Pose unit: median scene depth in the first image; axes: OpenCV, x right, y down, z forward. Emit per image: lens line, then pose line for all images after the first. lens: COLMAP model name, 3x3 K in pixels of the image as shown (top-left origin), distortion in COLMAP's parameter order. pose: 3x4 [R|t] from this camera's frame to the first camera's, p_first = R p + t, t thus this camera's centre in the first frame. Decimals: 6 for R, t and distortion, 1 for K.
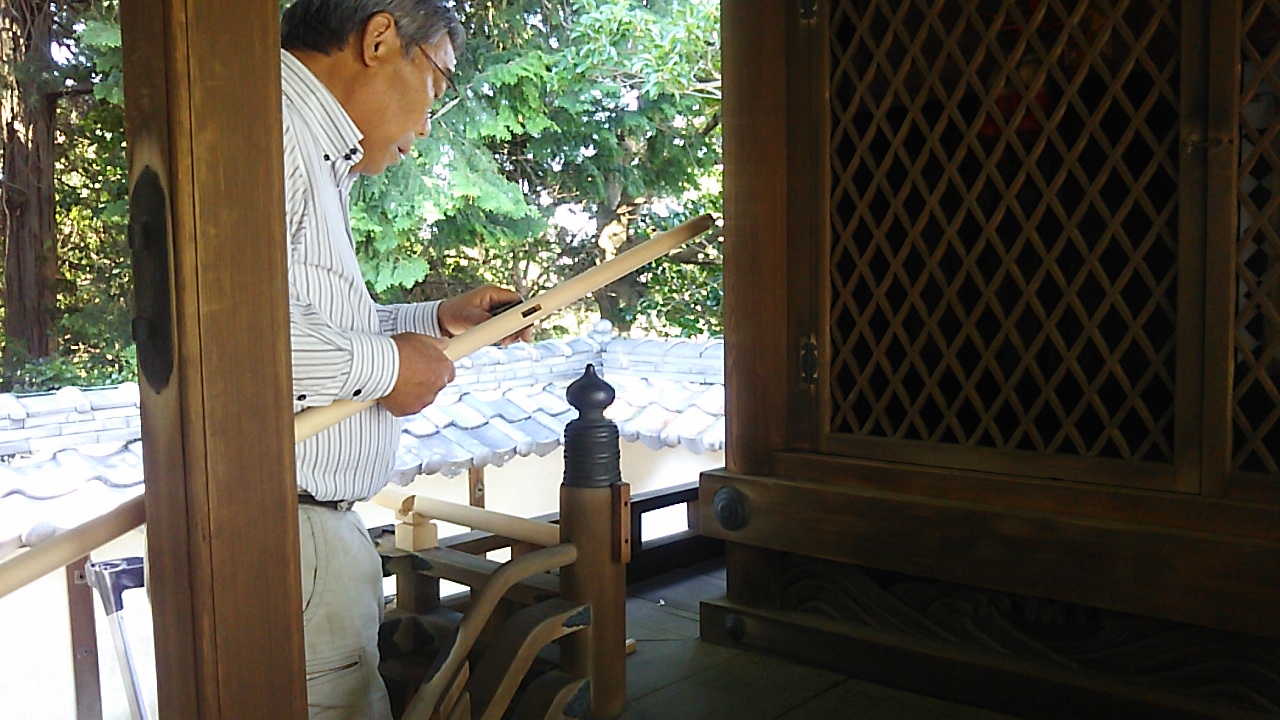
lens RADIAL K [[1145.6, 0, 640.0], [0, 1145.6, 360.0], [0, 0, 1]] dist [-0.040844, -0.001614]
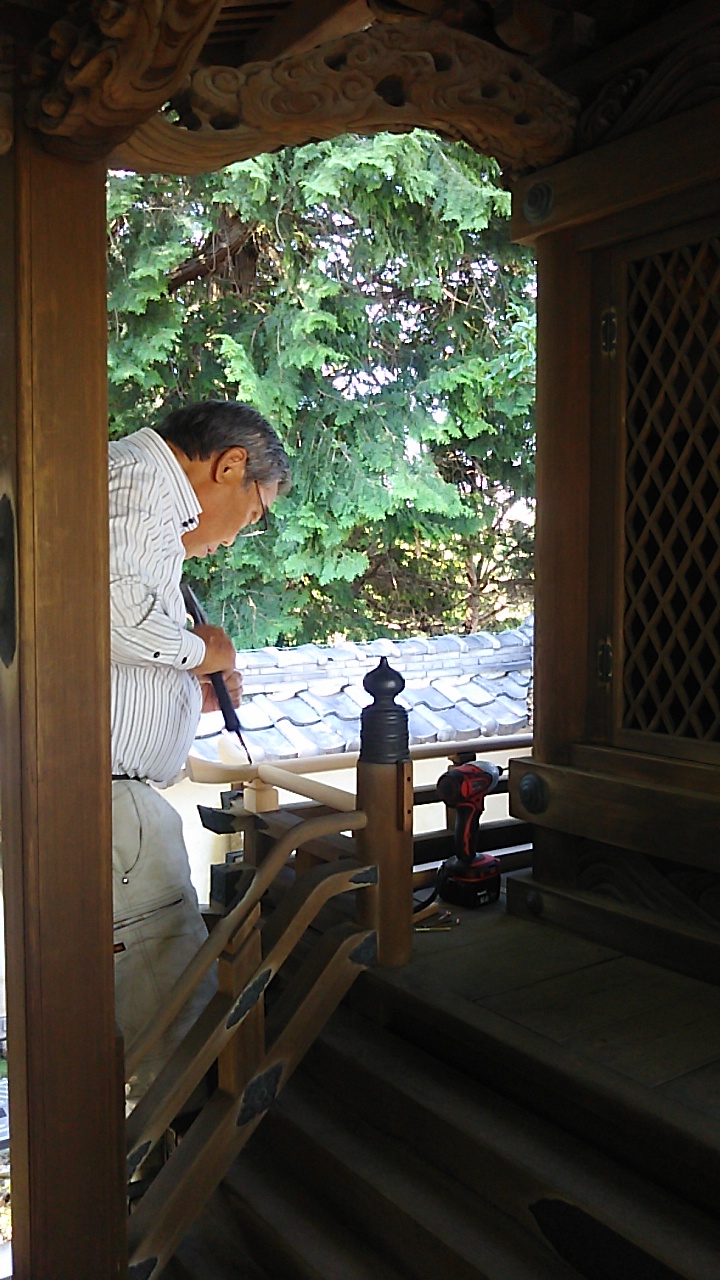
lens RADIAL K [[1145.6, 0, 363.6], [0, 1145.6, 606.4], [0, 0, 1]] dist [-0.040844, -0.001614]
pose [[0.971746, 0.025012, -0.234701, 0.180985], [-0.034104, 0.998814, -0.034762, -0.005812], [0.233553, 0.041784, 0.971446, -0.117180]]
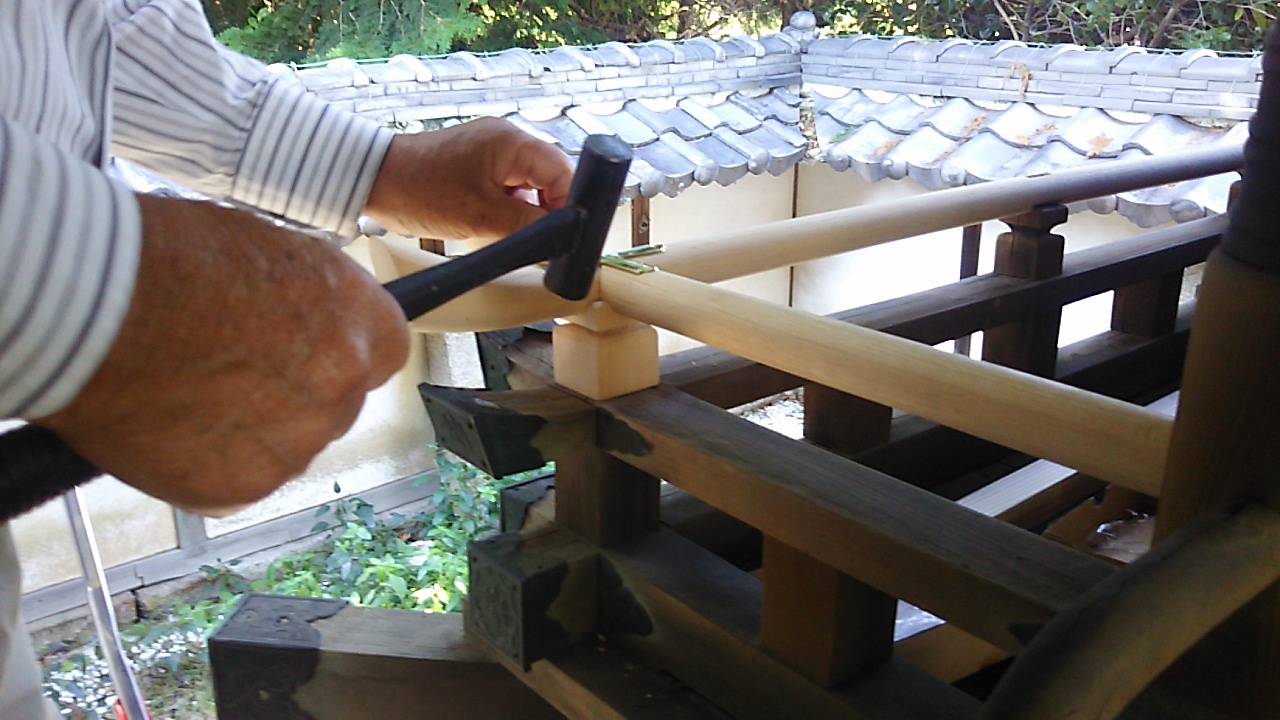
lens RADIAL K [[1080.7, 0, 598.7], [0, 1080.7, 359.4], [0, 0, 1]] dist [-0.001562, -0.191084]
pose [[0.987552, 0.057065, -0.146579, -0.146943], [-0.020560, 0.970707, 0.239385, 0.065074], [0.155946, -0.233391, 0.959797, 0.654158]]
